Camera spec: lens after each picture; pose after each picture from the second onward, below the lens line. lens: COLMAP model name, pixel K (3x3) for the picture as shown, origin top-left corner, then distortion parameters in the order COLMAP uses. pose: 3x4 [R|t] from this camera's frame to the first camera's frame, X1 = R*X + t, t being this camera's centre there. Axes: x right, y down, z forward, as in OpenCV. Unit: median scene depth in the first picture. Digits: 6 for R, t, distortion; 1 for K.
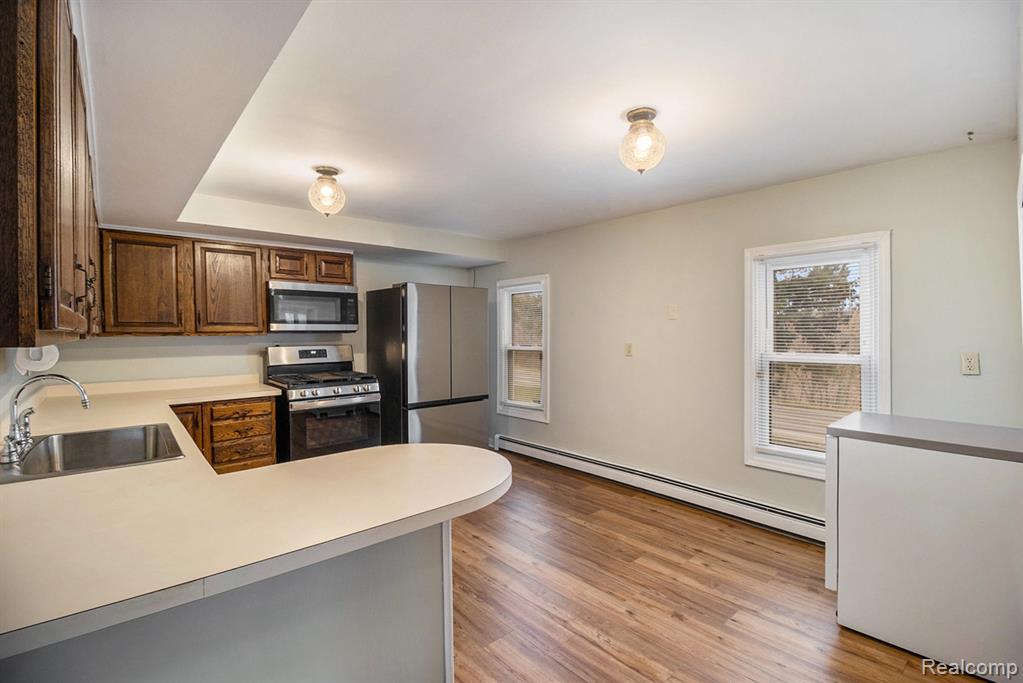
lens RADIAL K [[459.1, 0, 509.9], [0, 459.1, 335.4], [0, 0, 1]] dist [0.002629, -0.000226]
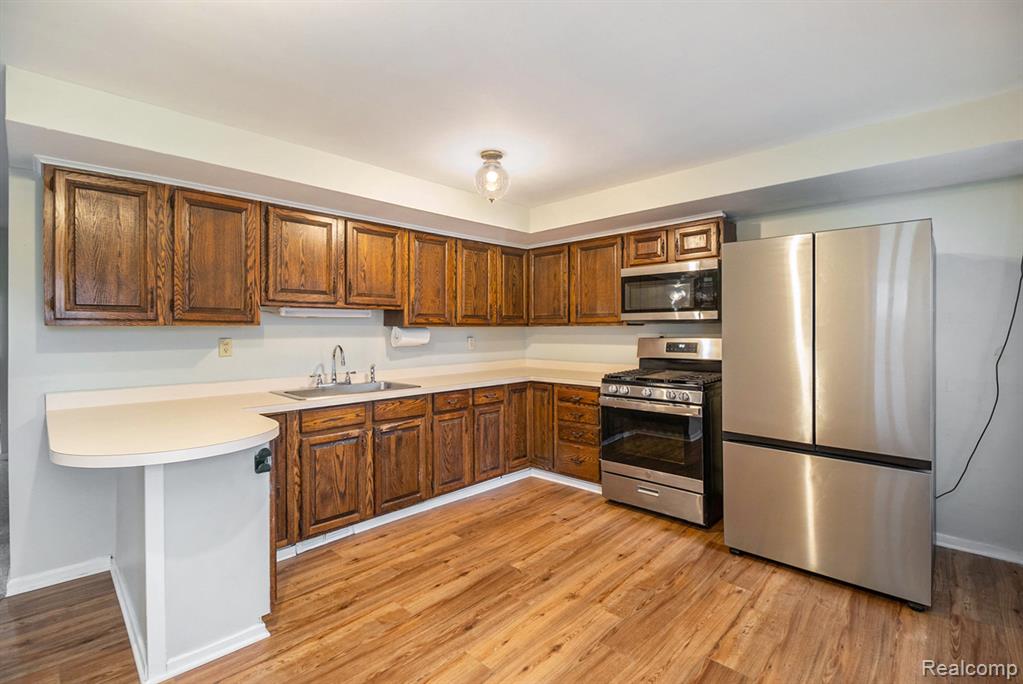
lens RADIAL K [[459.1, 0, 509.9], [0, 459.1, 335.9], [0, 0, 1]] dist [0.002629, -0.000226]
pose [[0.094930, 0.020390, -0.995275, 0.632497], [-0.001923, 0.999792, 0.020299, 0.003245], [0.995482, -0.000013, 0.094949, 1.022062]]
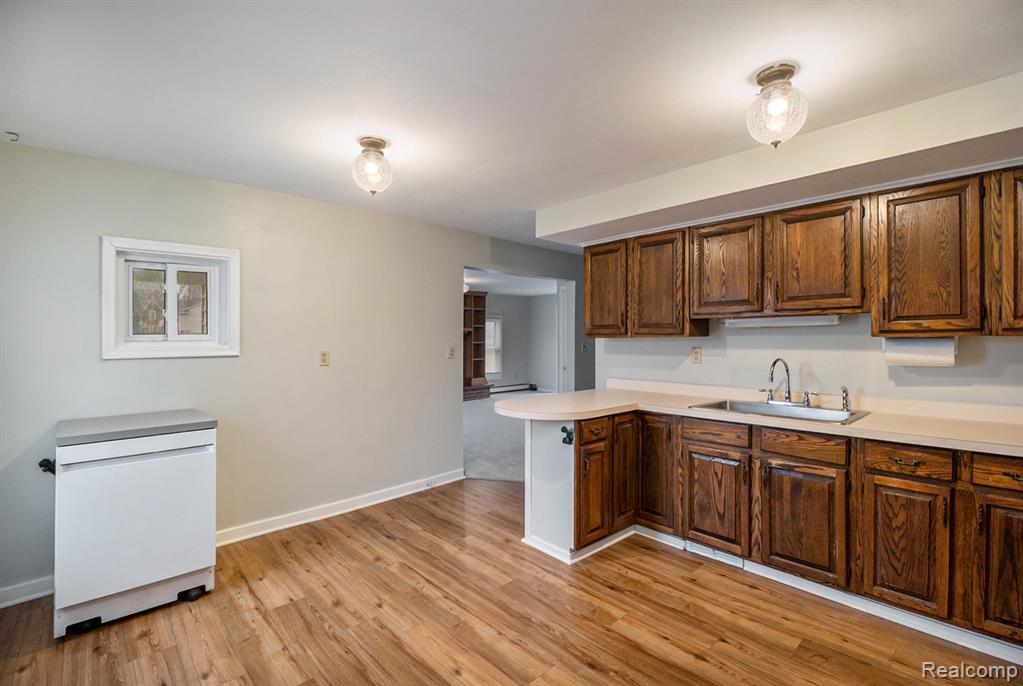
lens RADIAL K [[468.4, 0, 542.9], [0, 468.4, 341.6], [0, 0, 1]] dist [-0.002954, -0.000902]
pose [[-0.996973, 0.009992, -0.077102, -0.026179], [0.009405, 0.999924, 0.007961, 0.000585], [0.077175, 0.007212, -0.996991, 1.761703]]
